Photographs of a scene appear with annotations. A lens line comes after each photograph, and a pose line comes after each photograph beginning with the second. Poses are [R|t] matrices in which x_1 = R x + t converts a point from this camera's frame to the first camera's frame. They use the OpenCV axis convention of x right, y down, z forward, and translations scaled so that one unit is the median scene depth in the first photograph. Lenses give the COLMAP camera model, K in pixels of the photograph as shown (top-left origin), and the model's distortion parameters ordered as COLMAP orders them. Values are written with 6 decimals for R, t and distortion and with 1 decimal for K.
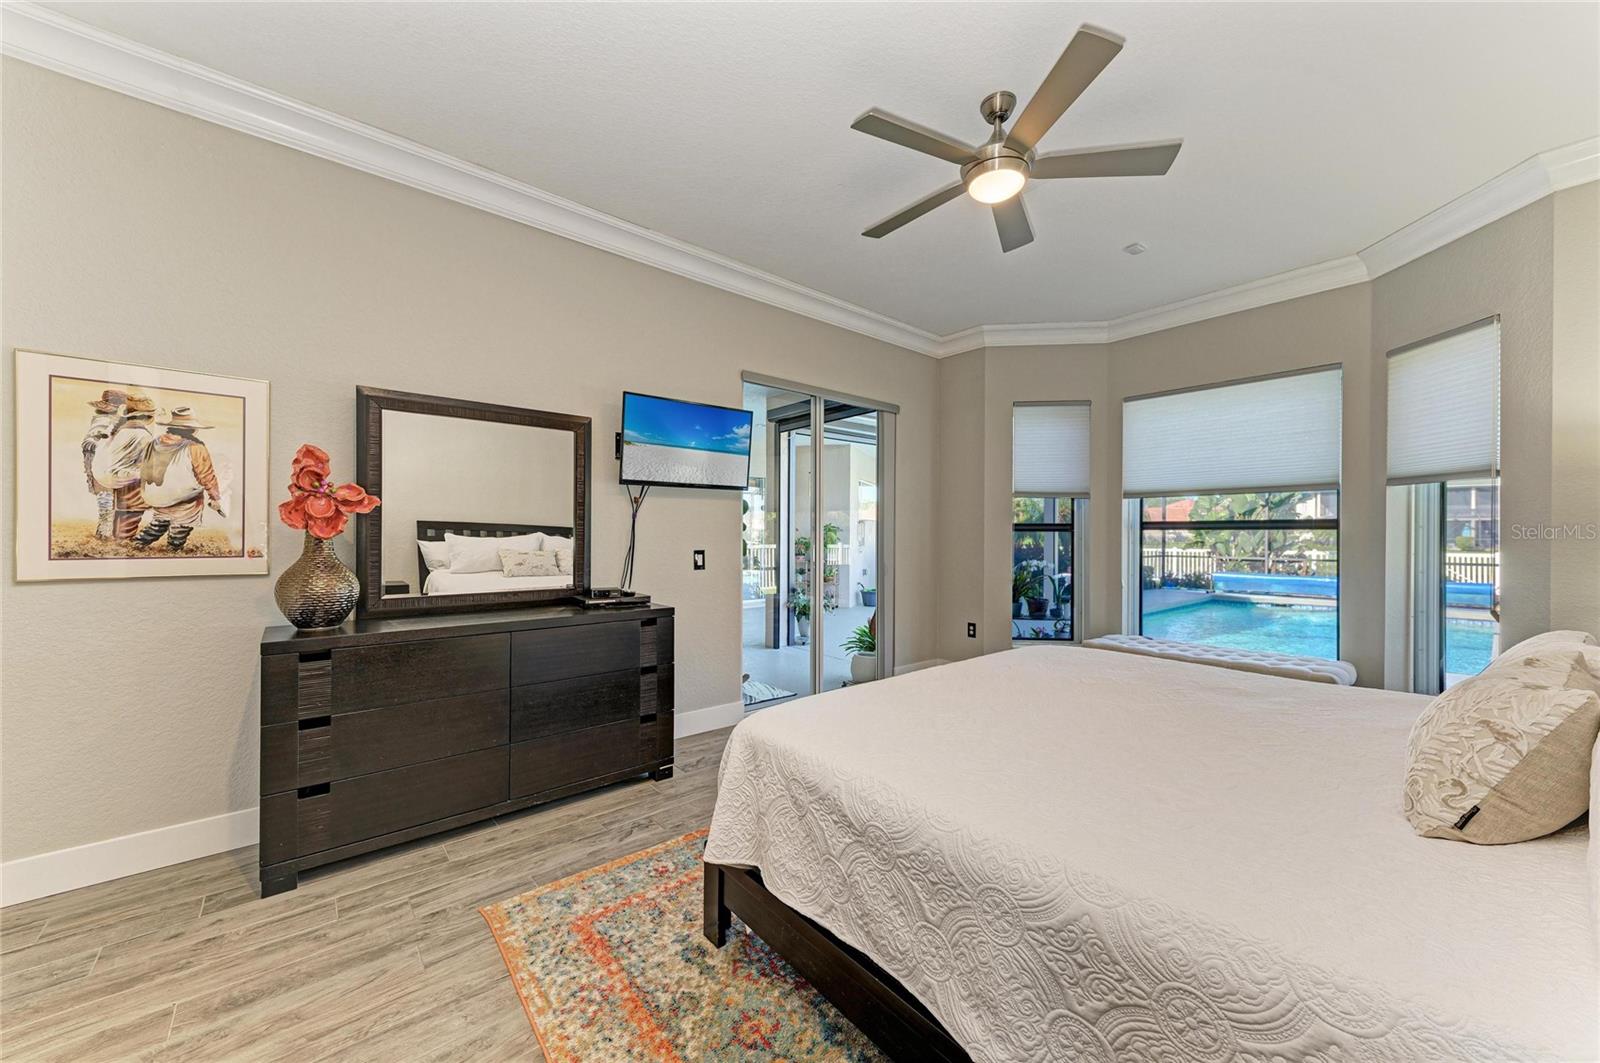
lens RADIAL K [[578.0, 0, 798.7], [0, 578.0, 532.2], [0, 0, 1]] dist [0.012698, -0.000398]
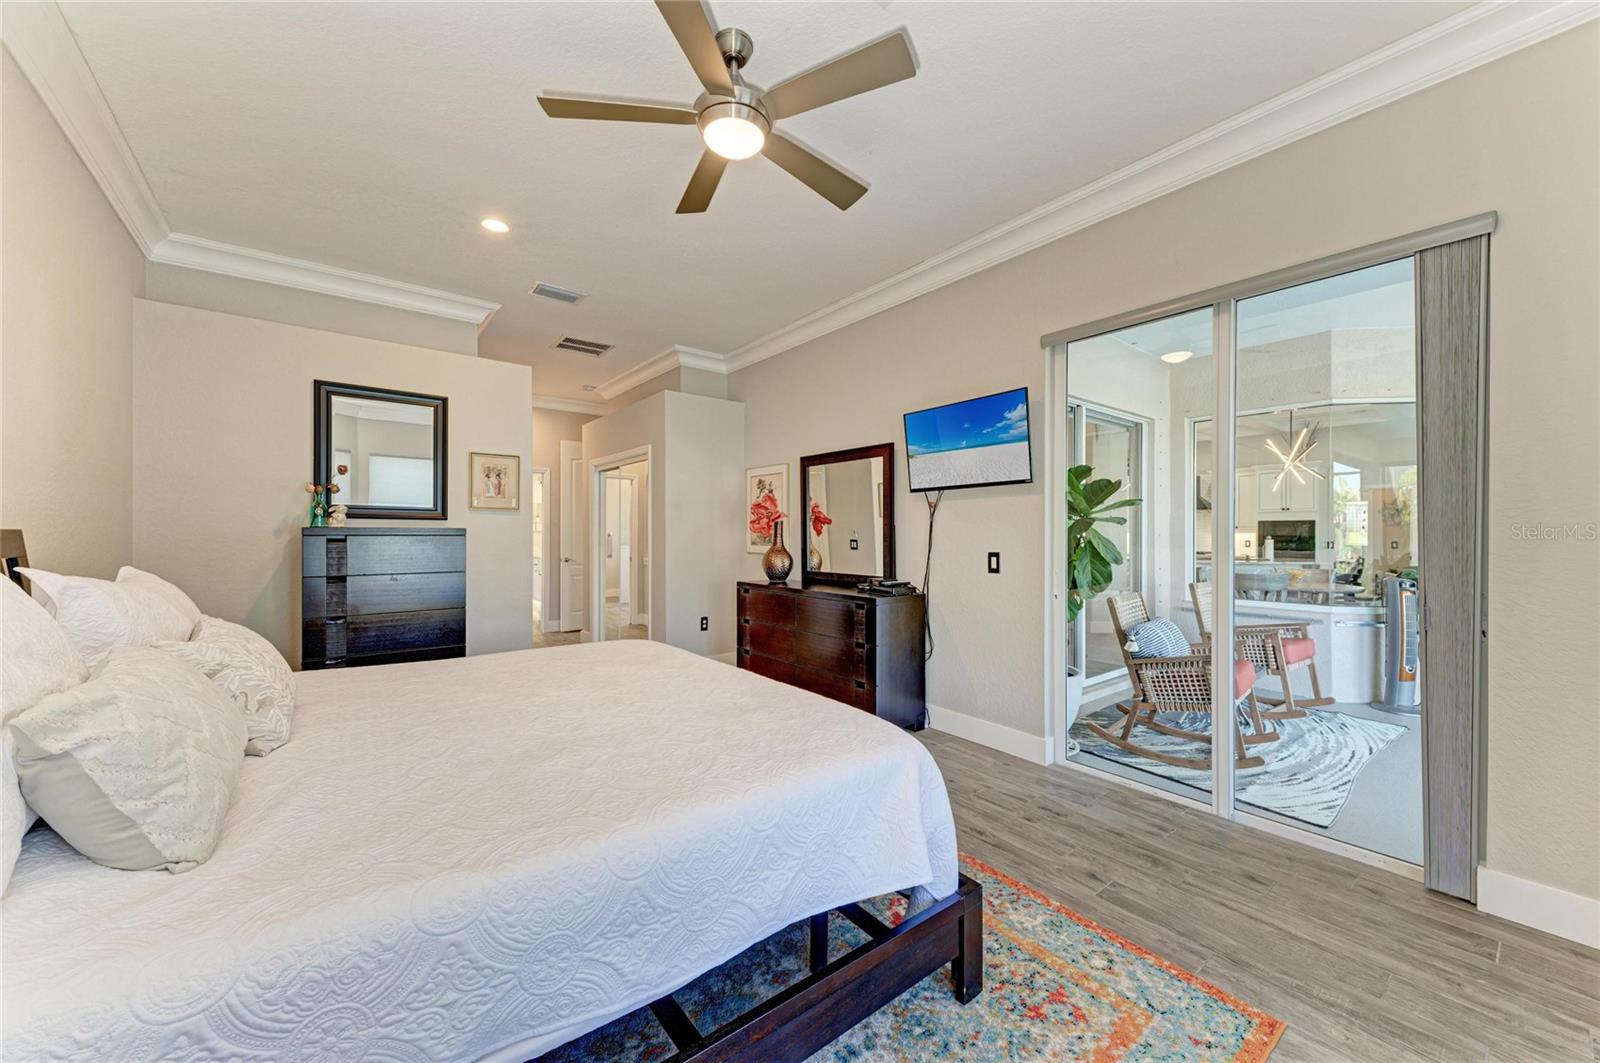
lens RADIAL K [[578.0, 0, 795.7], [0, 578.0, 534.9], [0, 0, 1]] dist [0.012698, -0.000398]
pose [[-0.018626, -0.001180, -0.999826, 0.816803], [0.004851, 0.999987, -0.001271, 0.002329], [0.999815, -0.004873, -0.018620, 0.742576]]
